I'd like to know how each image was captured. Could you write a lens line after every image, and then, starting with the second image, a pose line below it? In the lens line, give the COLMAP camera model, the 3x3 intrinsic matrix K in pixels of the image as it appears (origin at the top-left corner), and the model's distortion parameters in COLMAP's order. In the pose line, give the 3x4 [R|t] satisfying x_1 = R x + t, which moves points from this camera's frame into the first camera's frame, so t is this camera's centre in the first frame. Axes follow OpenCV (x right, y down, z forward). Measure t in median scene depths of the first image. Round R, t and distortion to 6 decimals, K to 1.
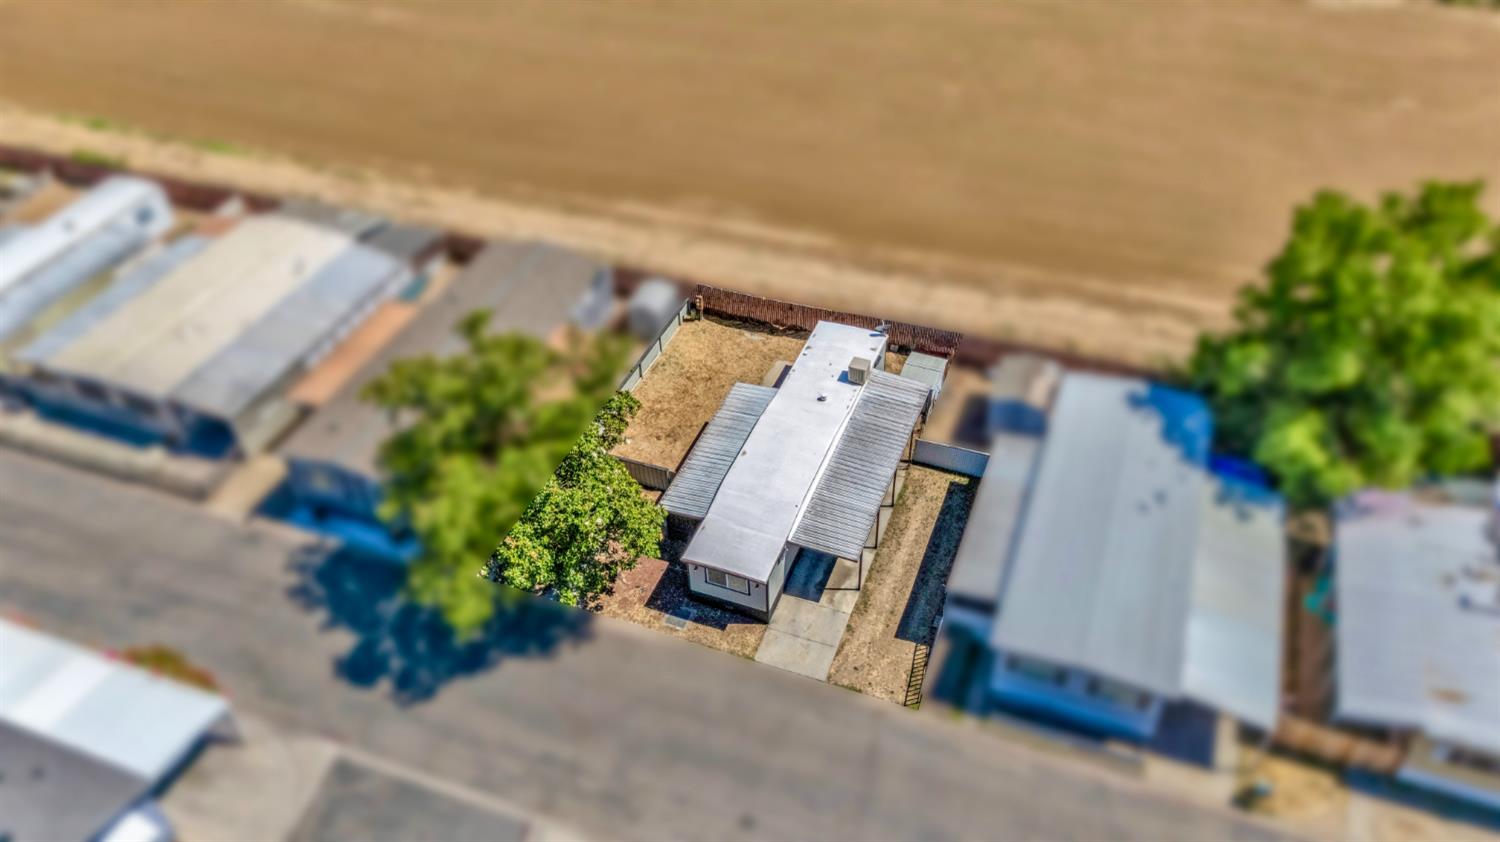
lens RADIAL K [[1100.0, 0, 750.0], [0, 1100.0, 421.0], [0, 0, 1]] dist [0.029763, -0.004051]
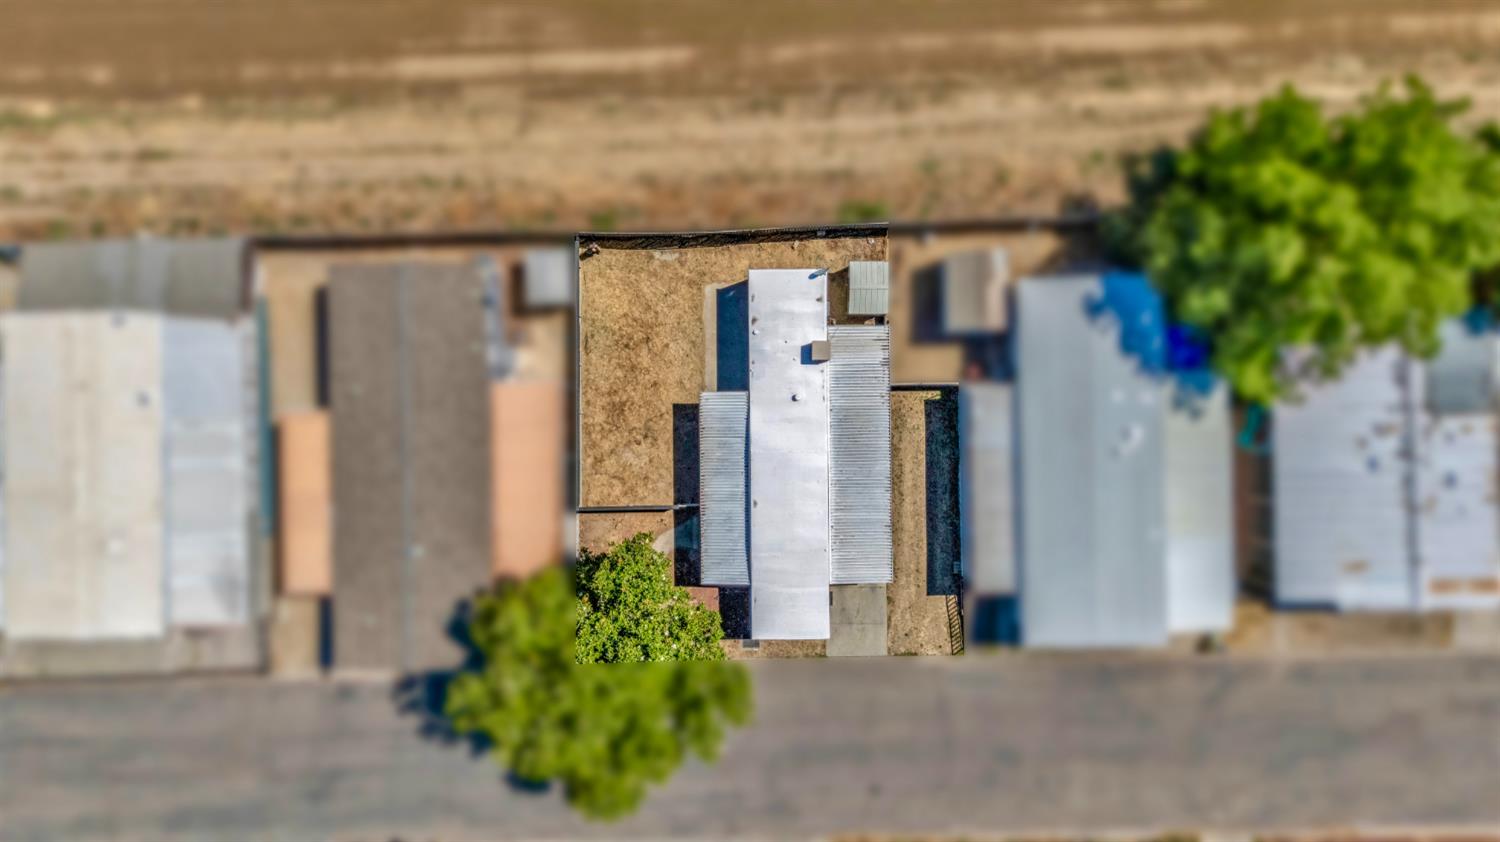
lens RADIAL K [[1117.3, 0, 750.0], [0, 1117.3, 421.0], [0, 0, 1]] dist [0.041886, 0.001493]
pose [[0.926983, -0.374773, 0.015750, 0.003027], [0.238865, 0.622154, 0.745565, -0.830008], [-0.289217, -0.687364, 0.666247, 0.344769]]
